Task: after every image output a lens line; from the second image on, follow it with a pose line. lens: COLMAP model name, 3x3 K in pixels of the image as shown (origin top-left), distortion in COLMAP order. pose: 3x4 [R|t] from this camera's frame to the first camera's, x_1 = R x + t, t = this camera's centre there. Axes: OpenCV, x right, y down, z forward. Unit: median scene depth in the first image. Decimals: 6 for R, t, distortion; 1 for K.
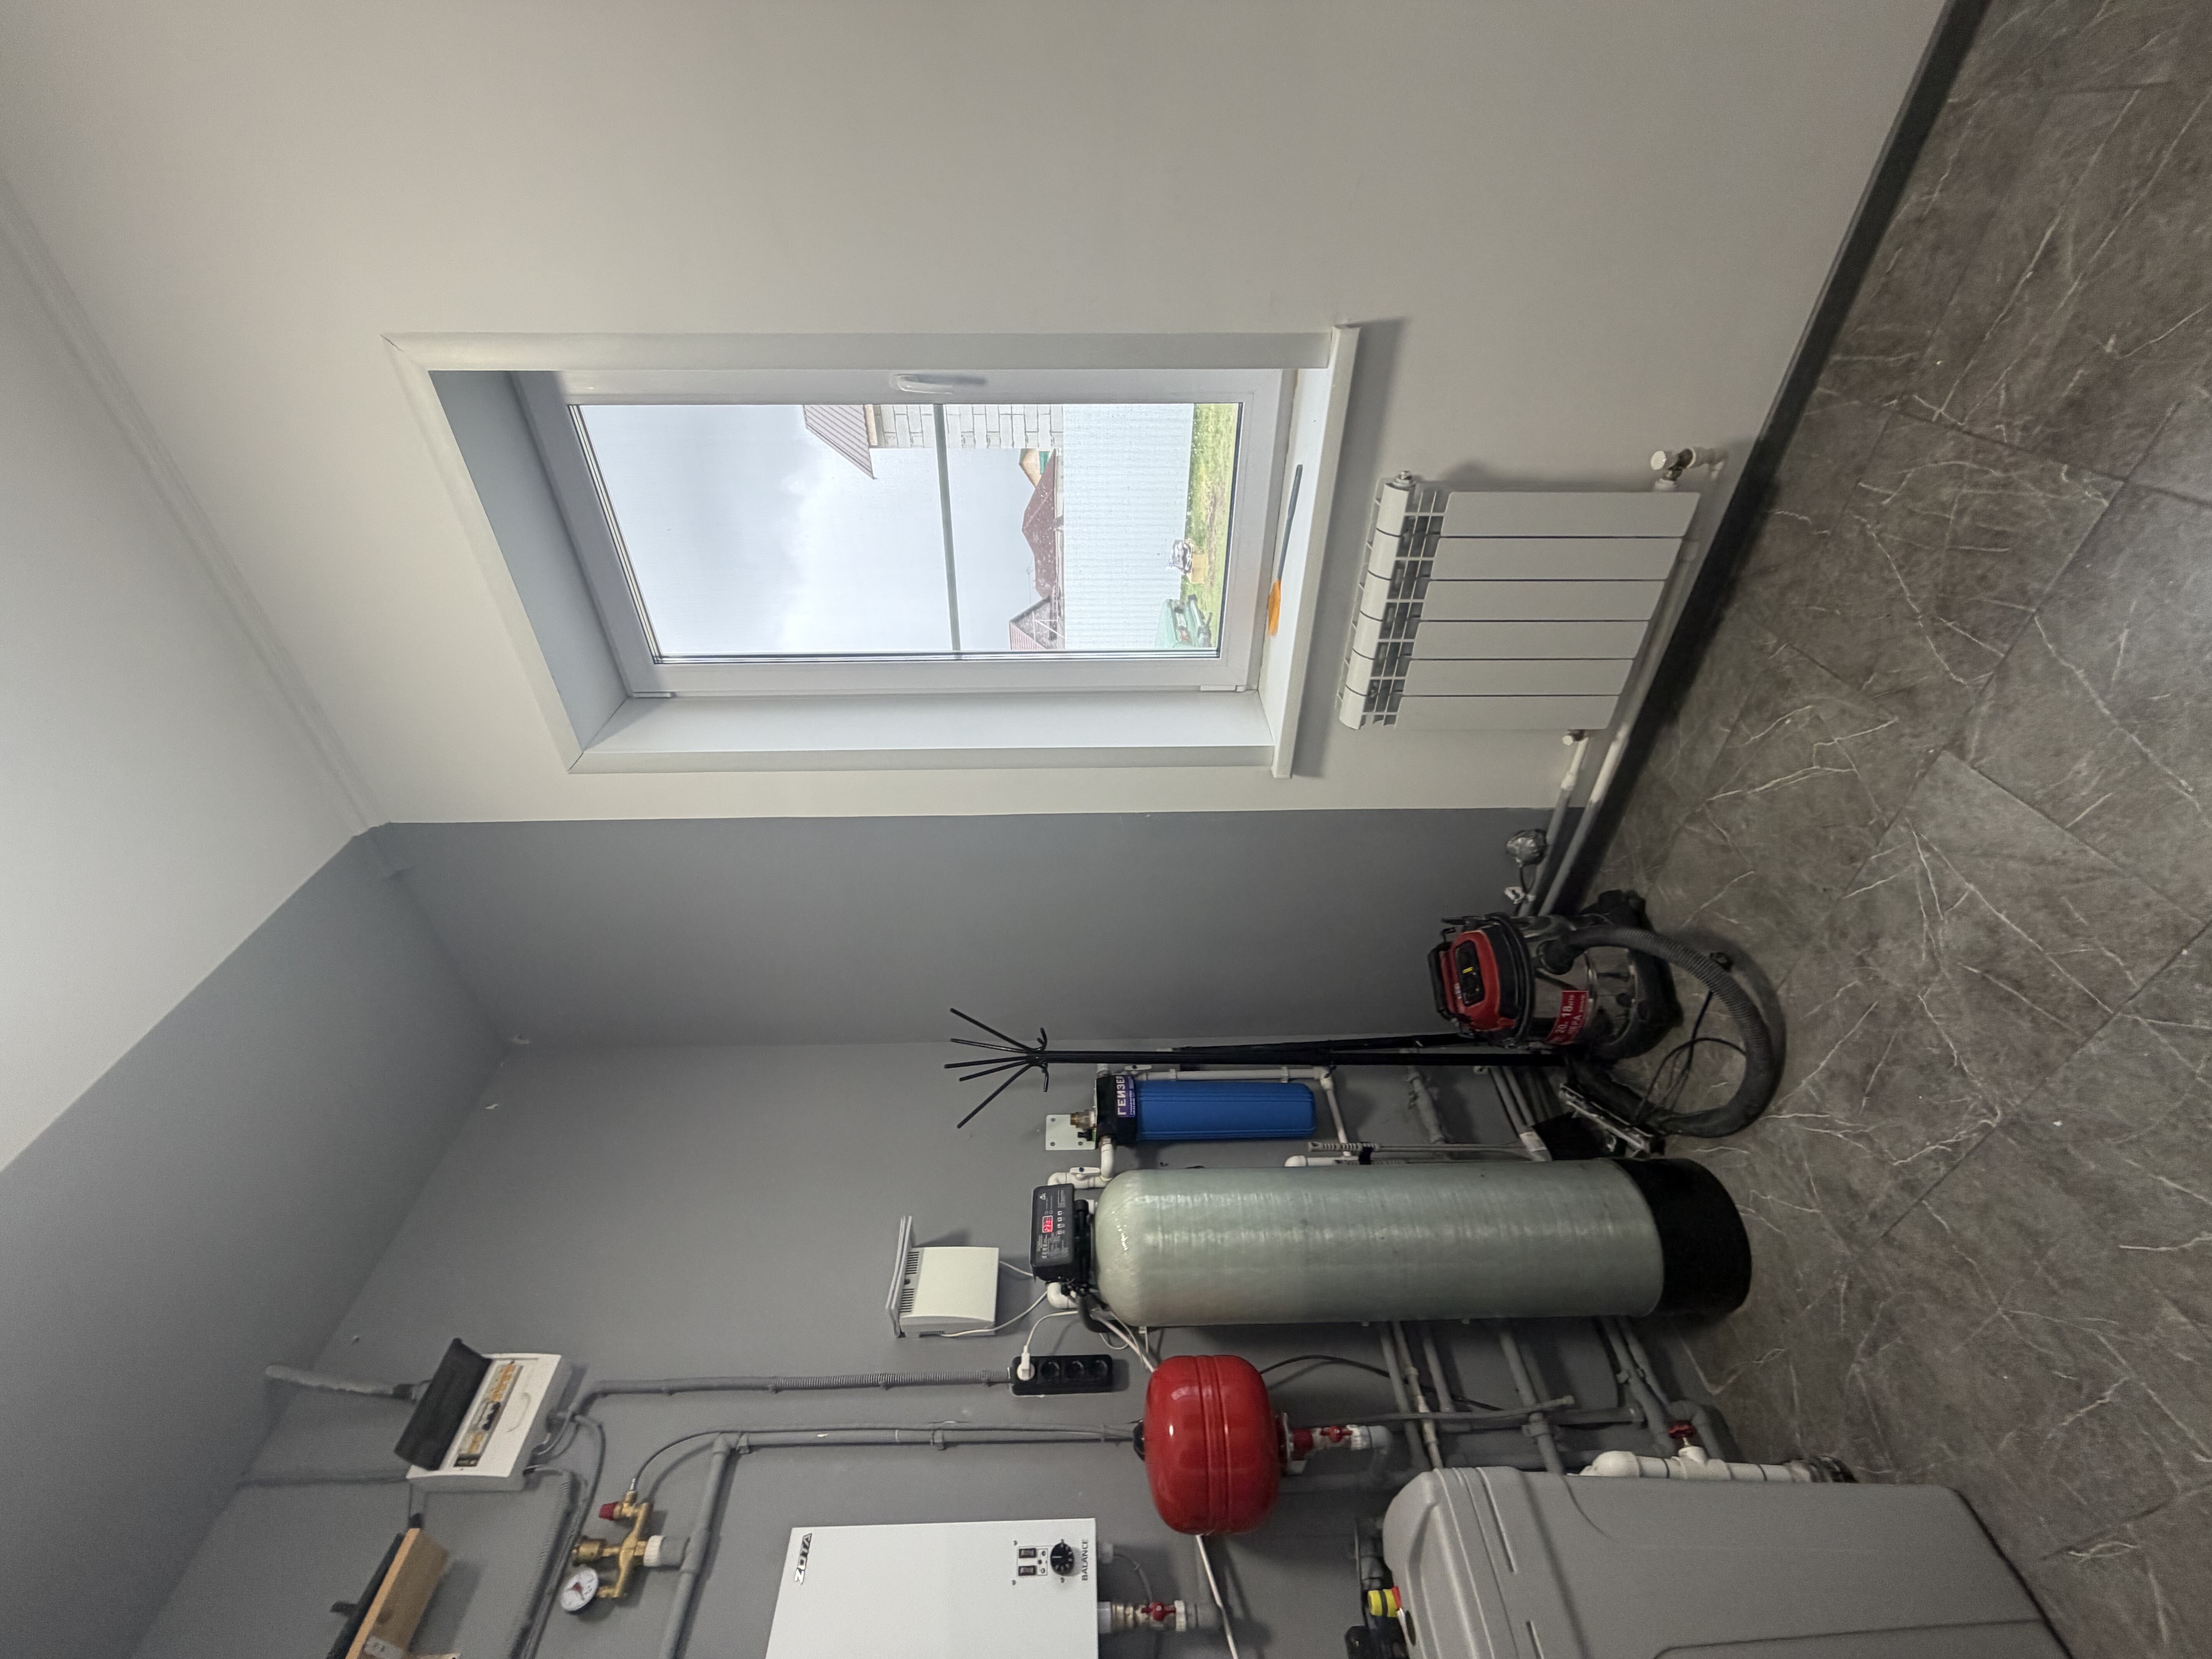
lens RADIAL K [[879.7, 0, 1106.0], [0, 879.7, 829.5], [0, 0, 1]] dist [-0.000303, 0.000852]
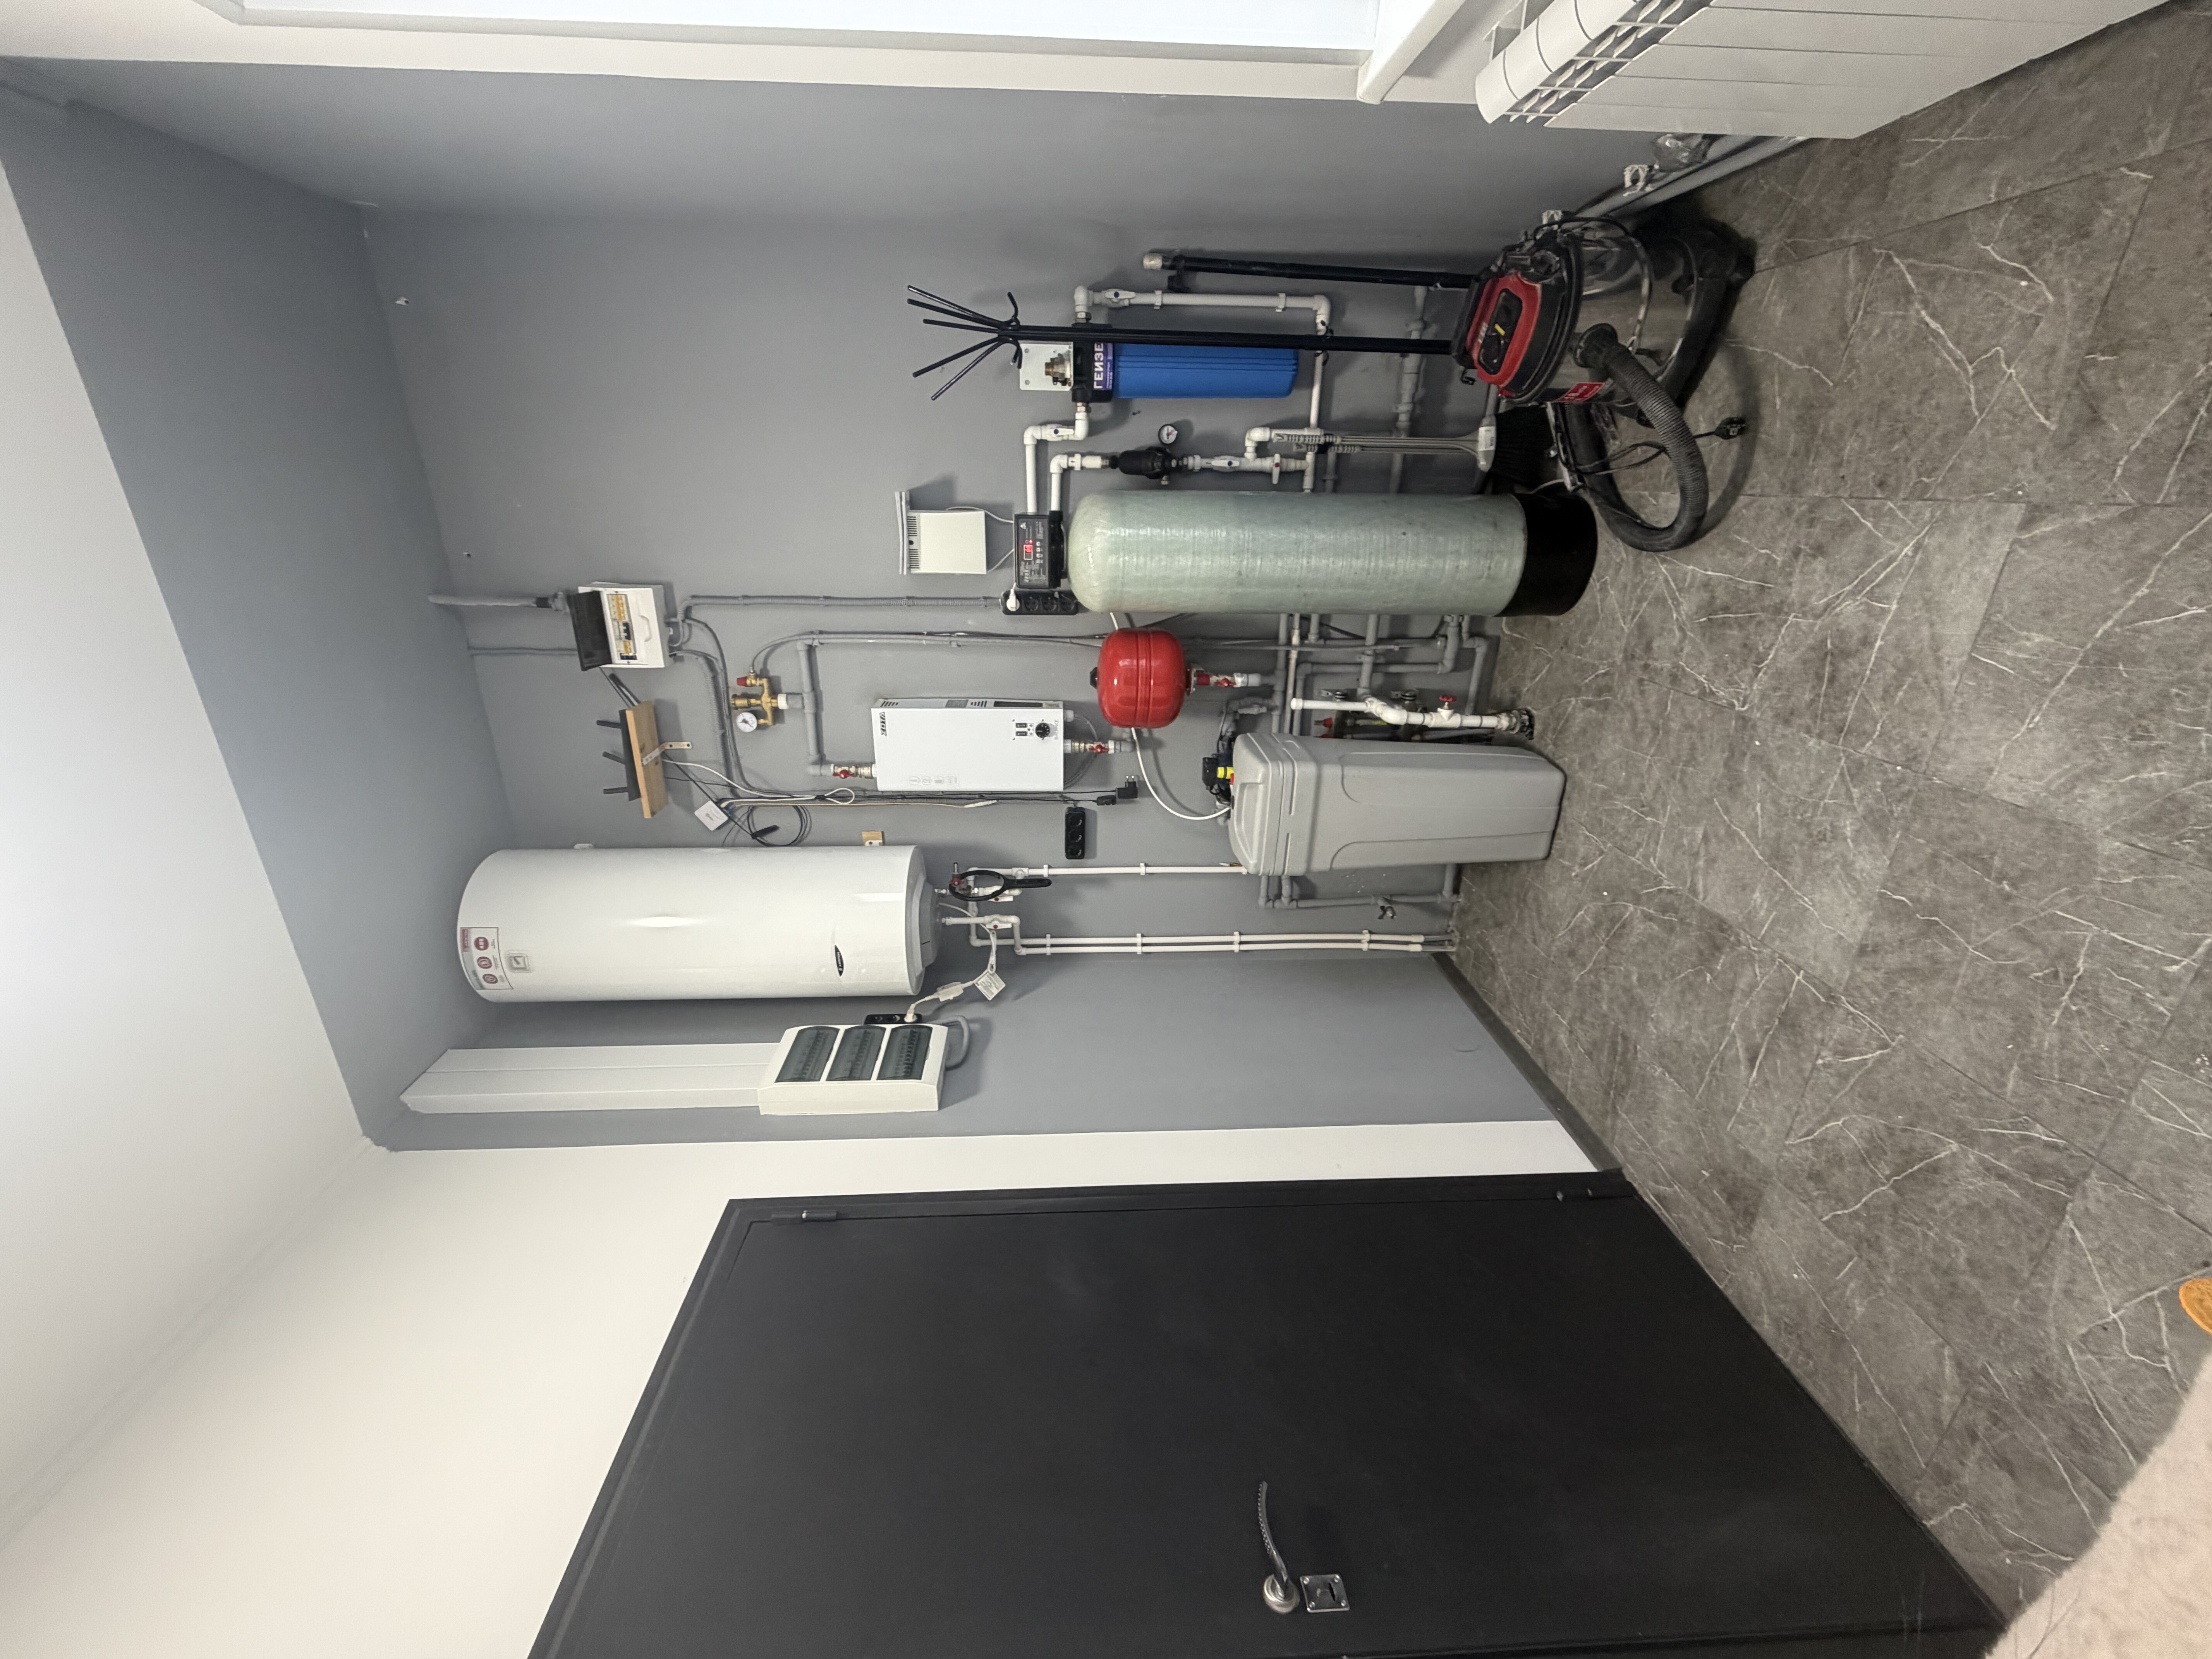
lens RADIAL K [[879.7, 0, 1106.0], [0, 879.7, 829.5], [0, 0, 1]] dist [-0.000303, 0.000852]
pose [[0.997368, 0.027795, 0.066962, -0.036199], [-0.071970, 0.268004, 0.960726, -0.706118], [0.008757, -0.963017, 0.269299, 0.375761]]
